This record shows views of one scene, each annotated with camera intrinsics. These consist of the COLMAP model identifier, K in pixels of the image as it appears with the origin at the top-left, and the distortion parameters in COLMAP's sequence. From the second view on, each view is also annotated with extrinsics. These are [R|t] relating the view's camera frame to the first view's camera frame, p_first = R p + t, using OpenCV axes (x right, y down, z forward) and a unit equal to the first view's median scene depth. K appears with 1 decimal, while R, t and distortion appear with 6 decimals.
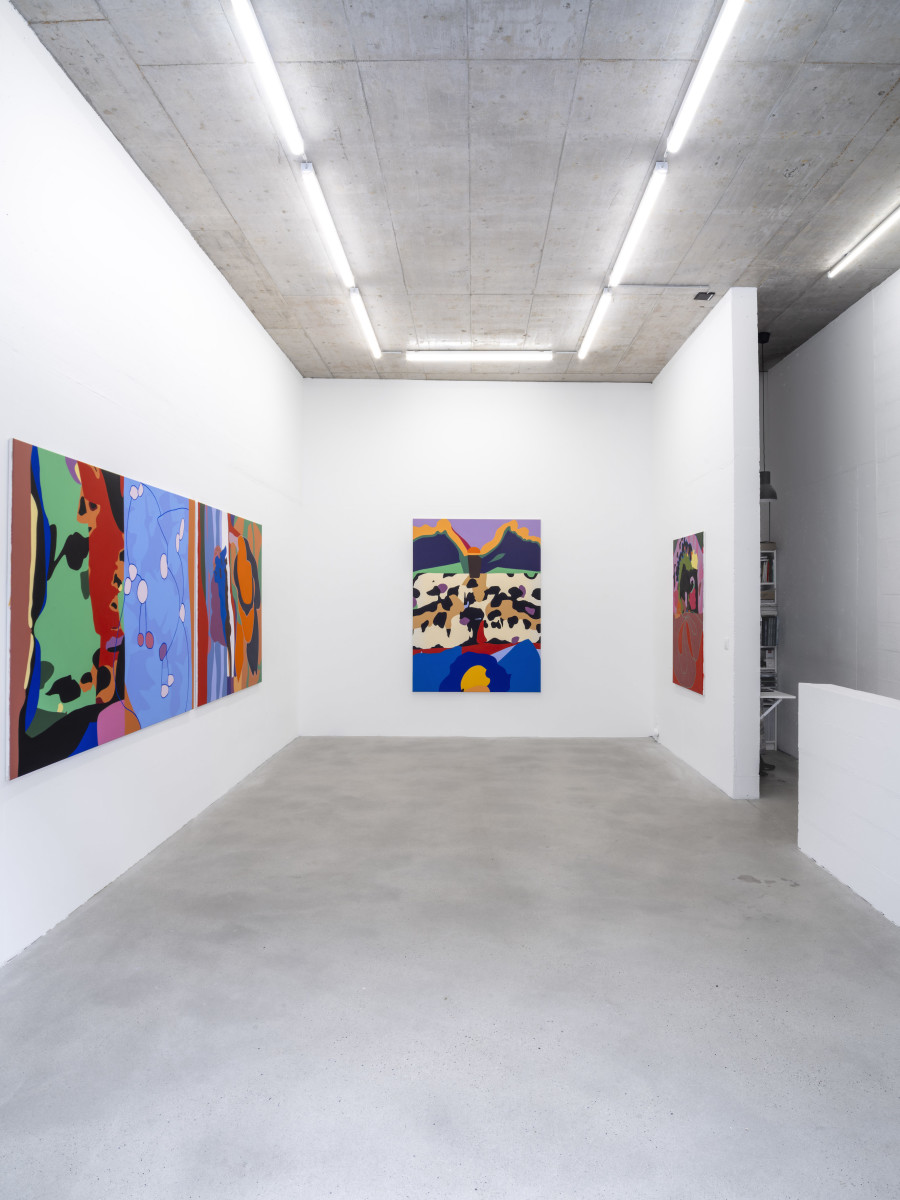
lens RADIAL K [[828.2, 0, 440.2], [0, 828.2, 595.7], [0, 0, 1]] dist [0.000040, 0.009663]
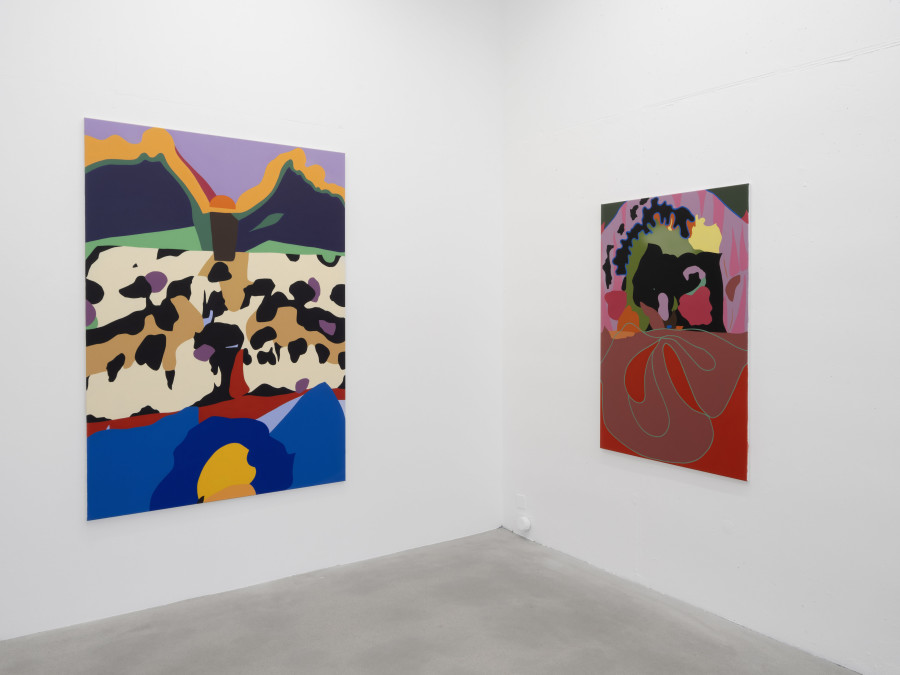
lens RADIAL K [[756.9, 0, 410.7], [0, 756.9, 315.7], [0, 0, 1]] dist [-0.000459, -0.002075]
pose [[0.810101, -0.010904, 0.586189, -0.127351], [-0.004139, 0.999696, 0.024315, -0.000972], [-0.586275, -0.022124, 0.809810, 0.585499]]
